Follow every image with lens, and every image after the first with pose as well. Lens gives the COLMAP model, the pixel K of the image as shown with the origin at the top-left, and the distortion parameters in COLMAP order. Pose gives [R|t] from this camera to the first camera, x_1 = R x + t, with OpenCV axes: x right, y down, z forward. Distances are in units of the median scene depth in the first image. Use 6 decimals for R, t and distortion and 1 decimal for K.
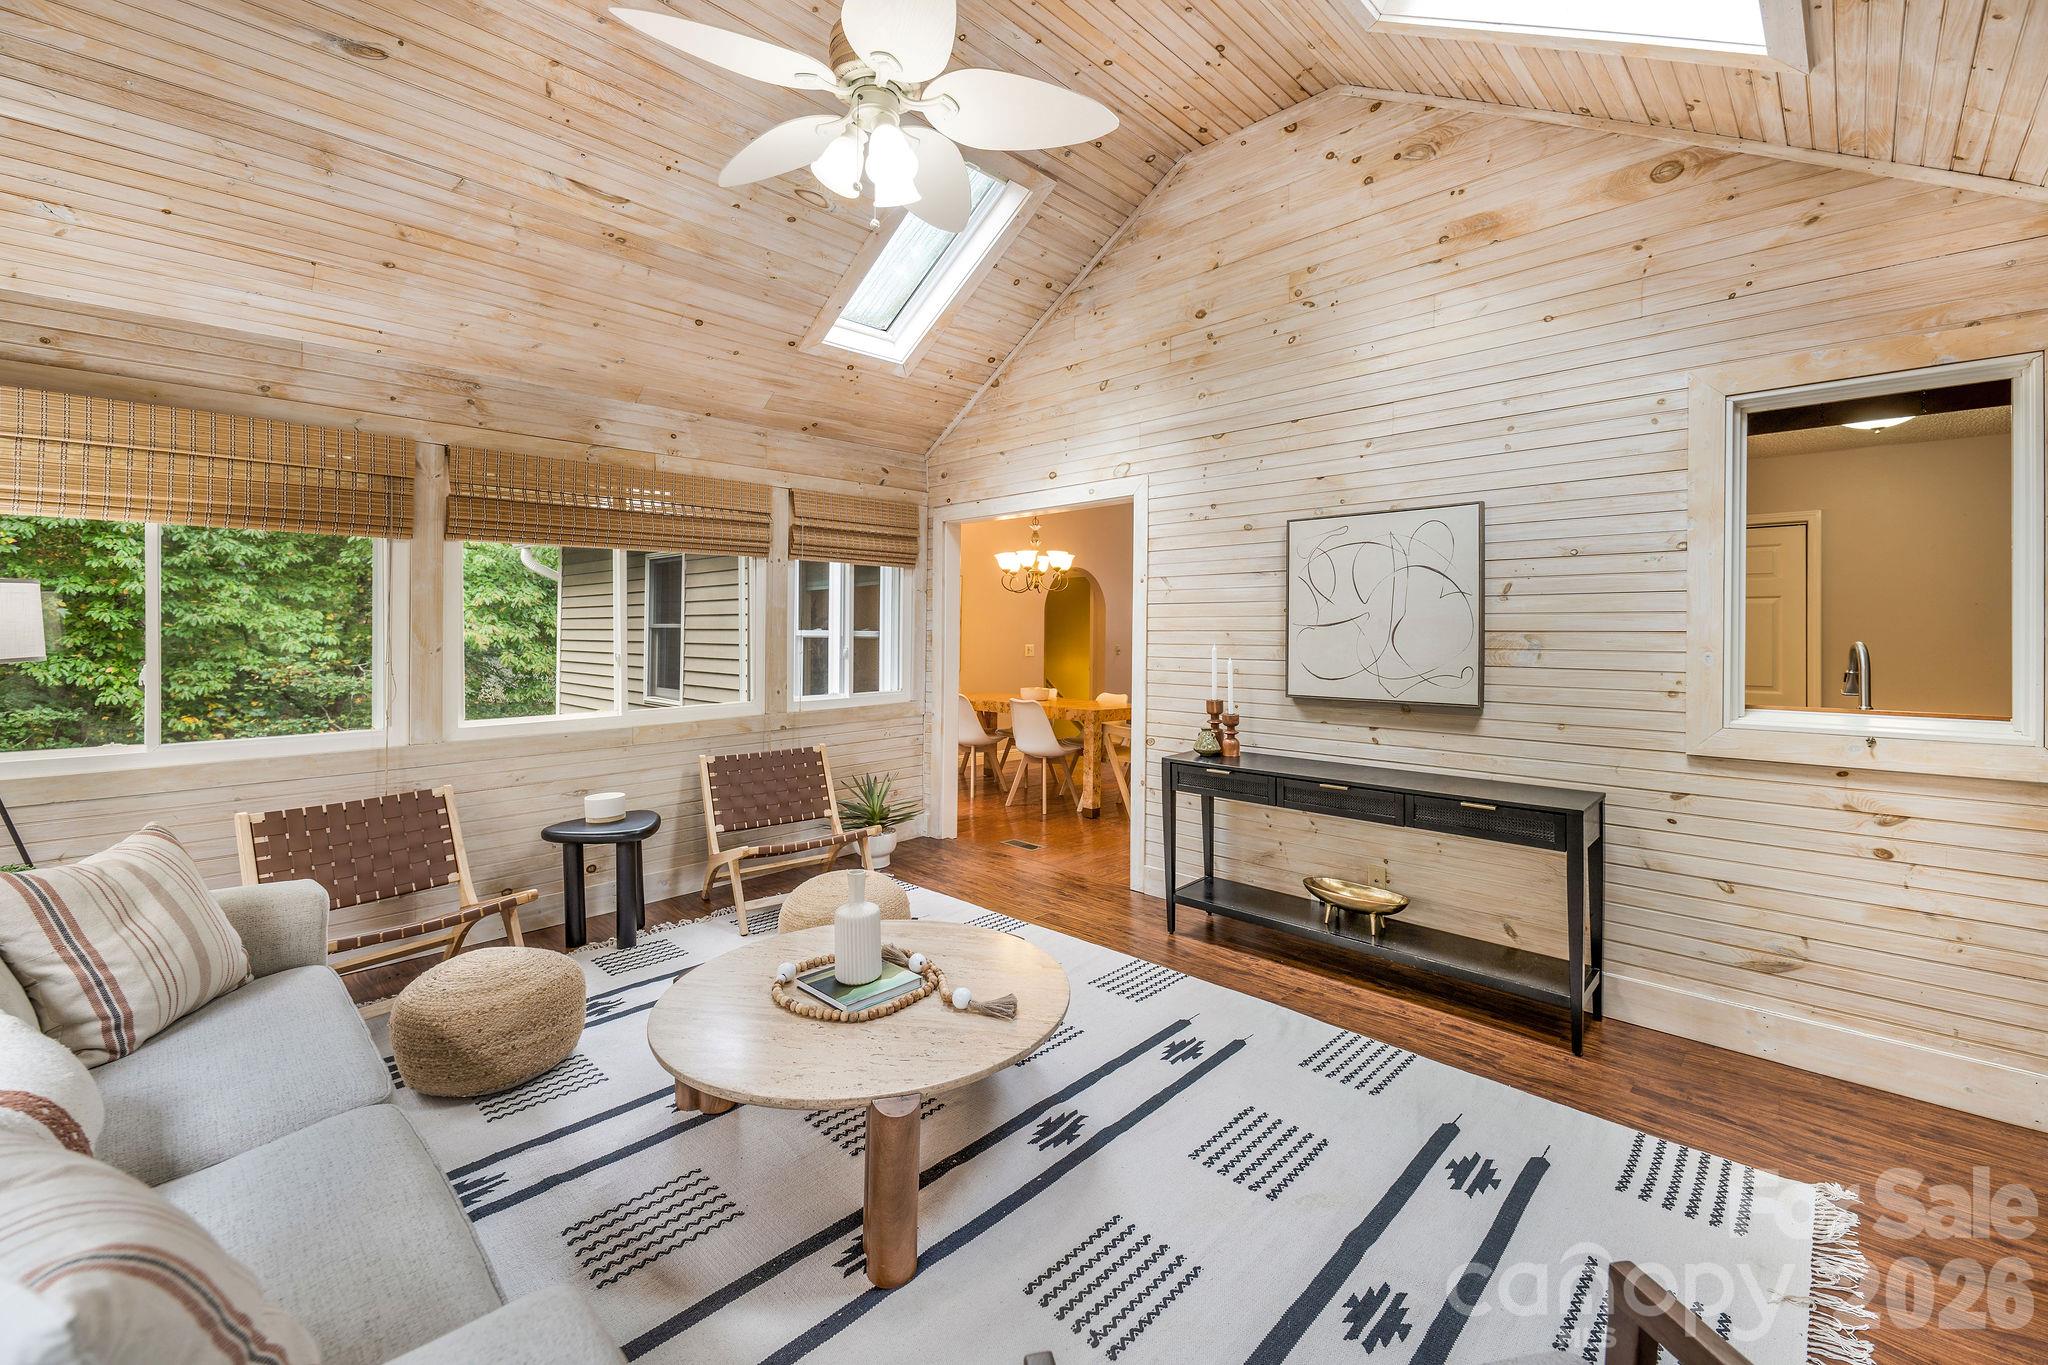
lens RADIAL K [[839.7, 0, 1018.1], [0, 839.7, 621.9], [0, 0, 1]] dist [0.013390, -0.007480]
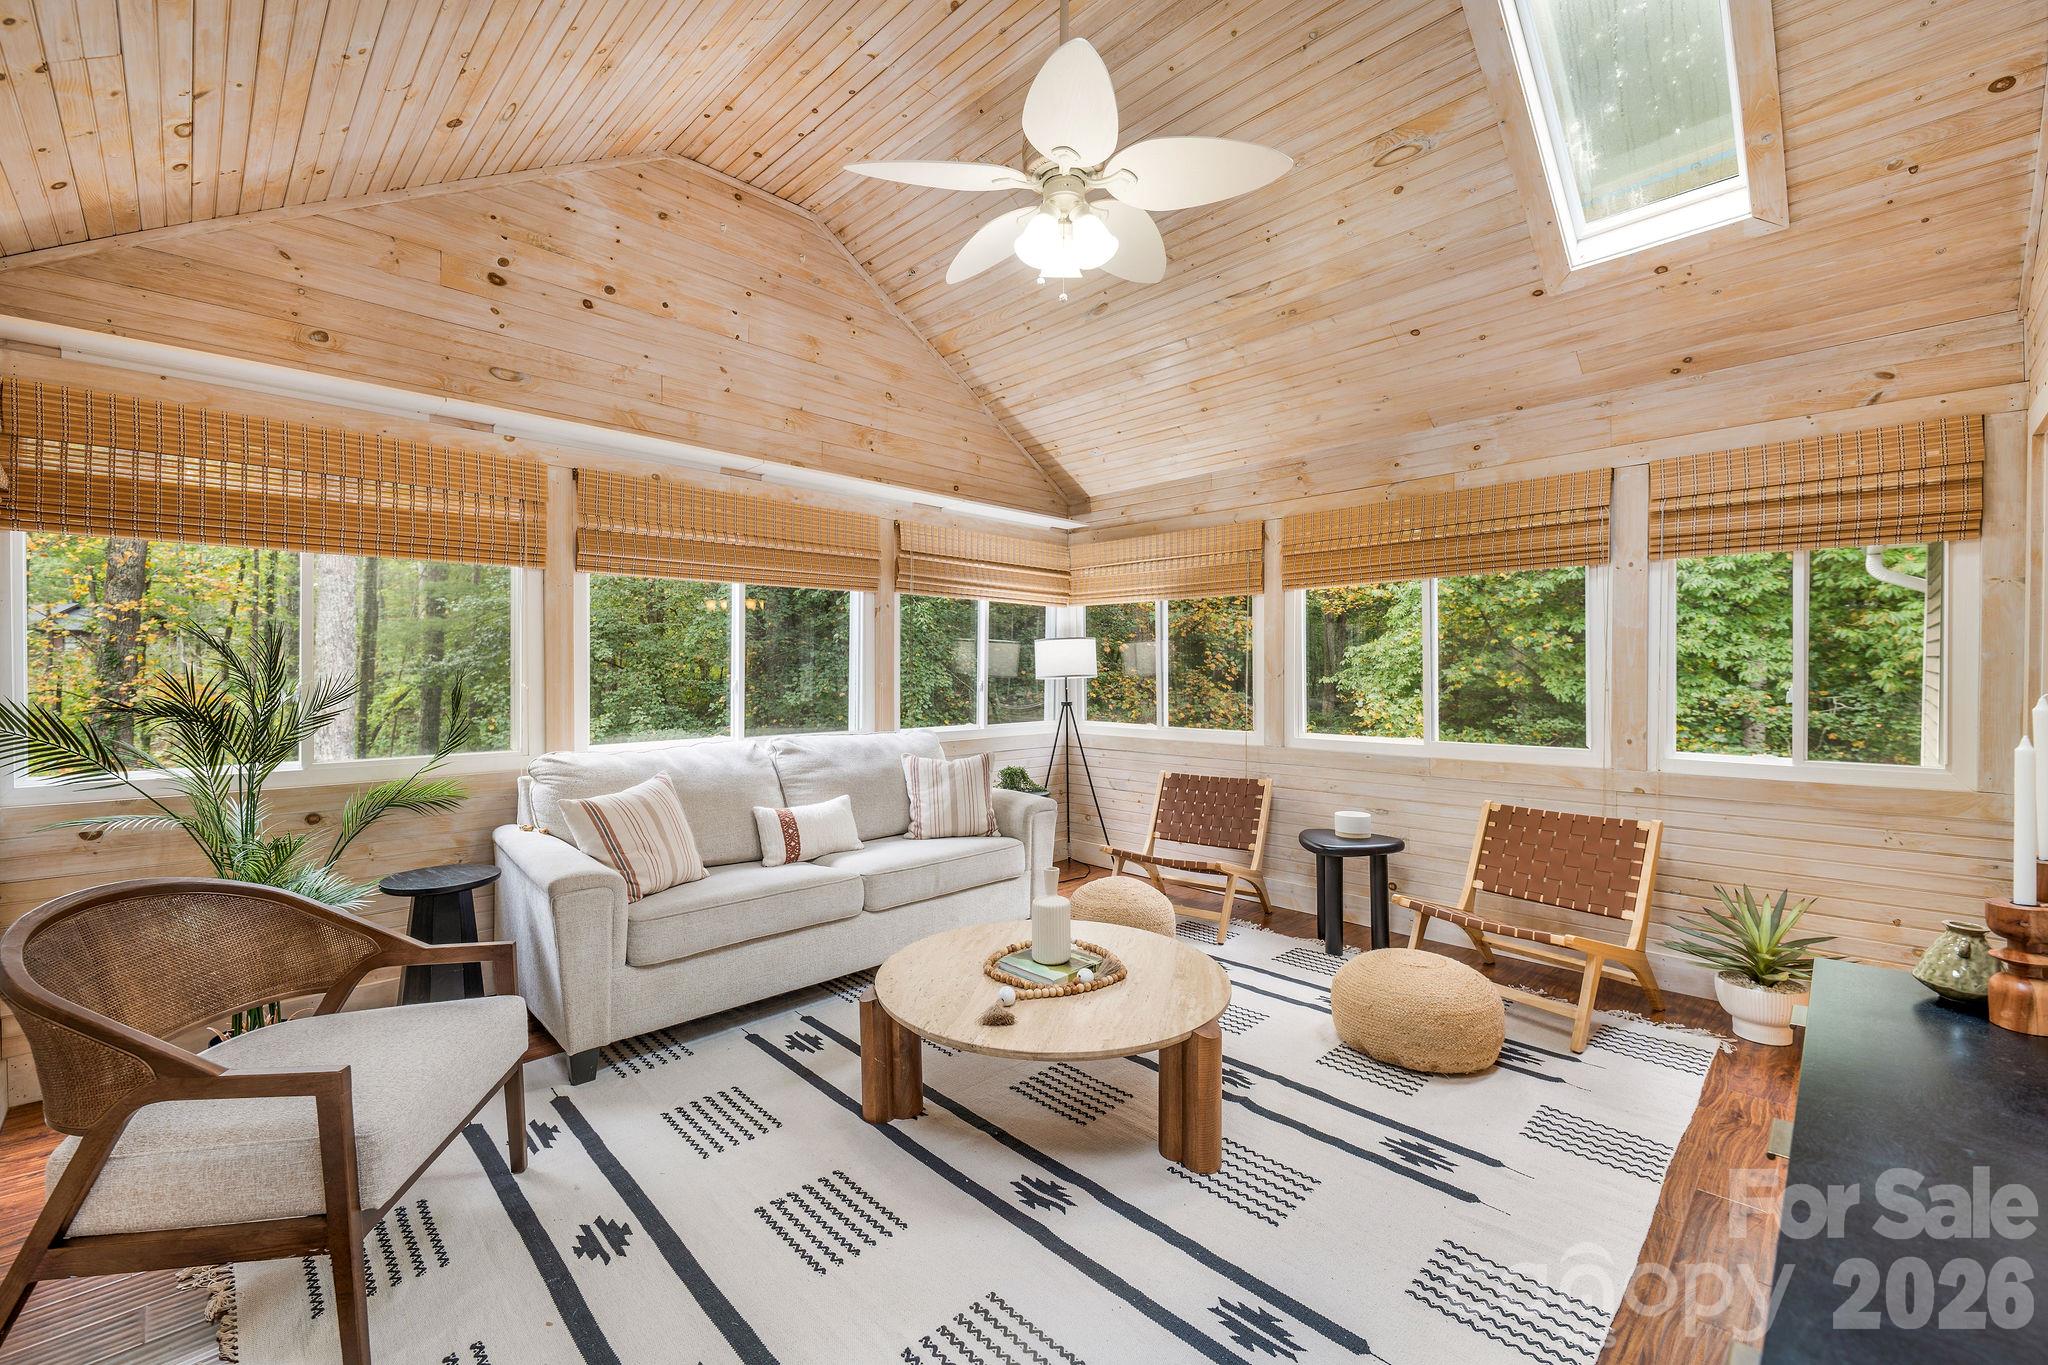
lens RADIAL K [[839.7, 0, 1029.5], [0, 839.7, 656.8], [0, 0, 1]] dist [0.013390, -0.007480]
pose [[-0.021319, -0.007493, -0.999745, 0.521522], [0.014981, 0.999857, -0.007814, 0.007078], [0.999660, -0.015144, -0.021204, 0.534496]]
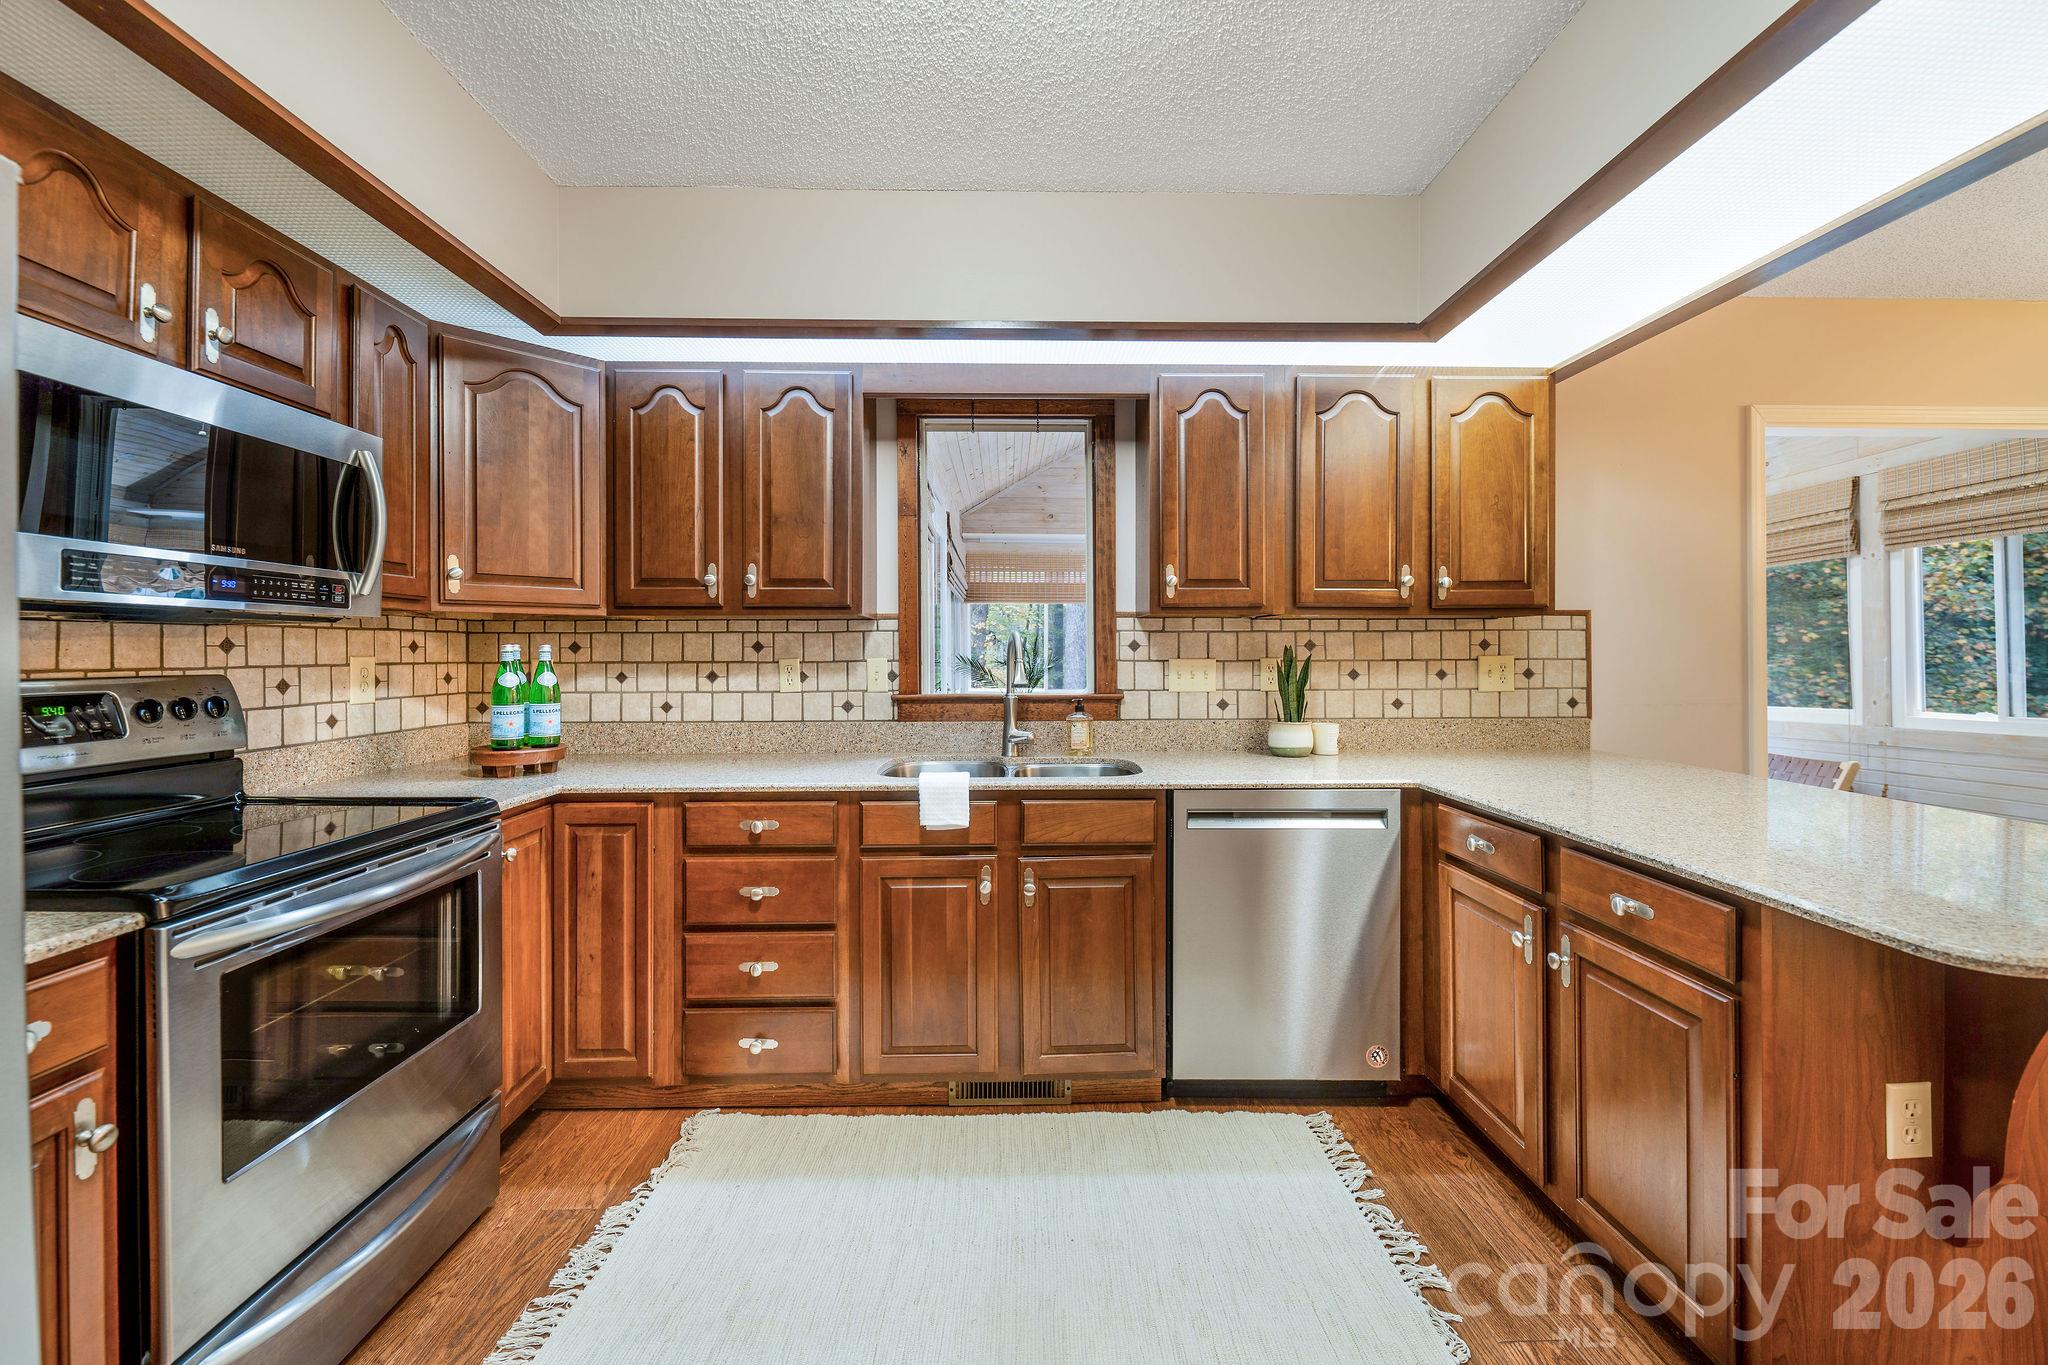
lens RADIAL K [[839.7, 0, 1030.9], [0, 839.7, 651.5], [0, 0, 1]] dist [0.013390, -0.007480]
pose [[-0.694576, -0.009433, -0.719358, 1.096738], [0.012718, 0.999597, -0.025388, 0.045403], [0.719307, -0.026783, -0.694175, 1.090957]]
